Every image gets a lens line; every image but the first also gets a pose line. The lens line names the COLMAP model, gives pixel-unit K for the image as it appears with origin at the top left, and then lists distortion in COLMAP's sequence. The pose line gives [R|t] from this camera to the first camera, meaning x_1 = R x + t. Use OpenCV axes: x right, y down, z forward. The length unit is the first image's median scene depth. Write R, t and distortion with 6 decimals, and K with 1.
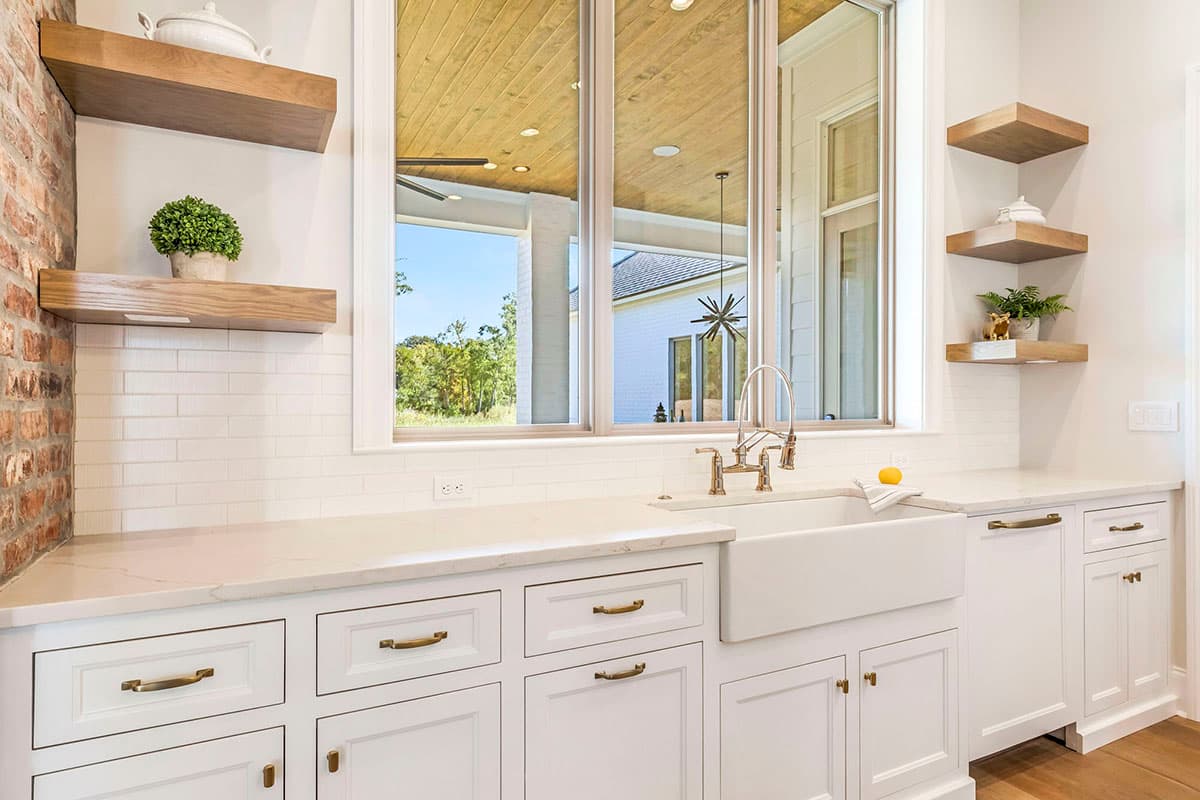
lens RADIAL K [[682.0, 0, 600.0], [0, 682.0, 400.0], [0, 0, 1]] dist [0.000423, -0.000052]
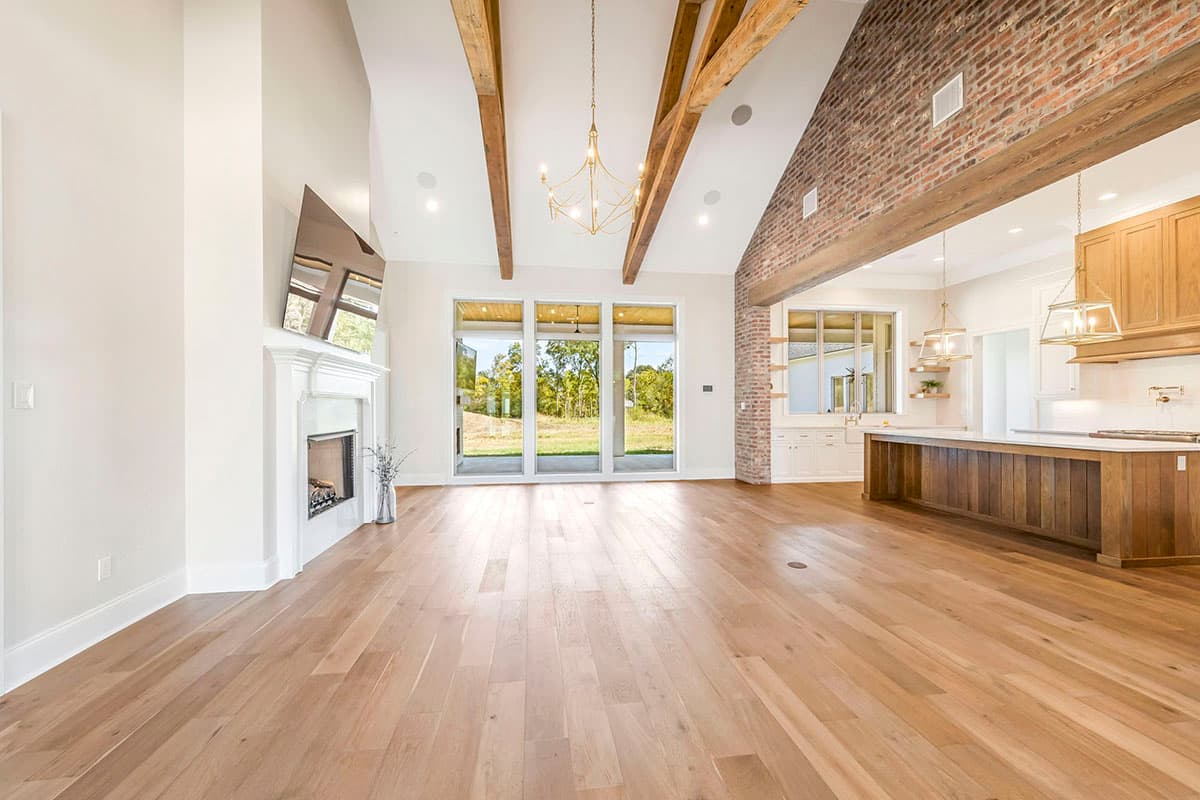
lens RADIAL K [[483.0, 0, 600.0], [0, 483.0, 400.0], [0, 0, 1]] dist [0.000773, -0.000059]
pose [[0.943034, -0.007906, -0.332602, -0.285822], [0.002751, 0.999869, -0.015967, -0.002765], [0.332685, 0.014143, 0.942932, -2.364501]]
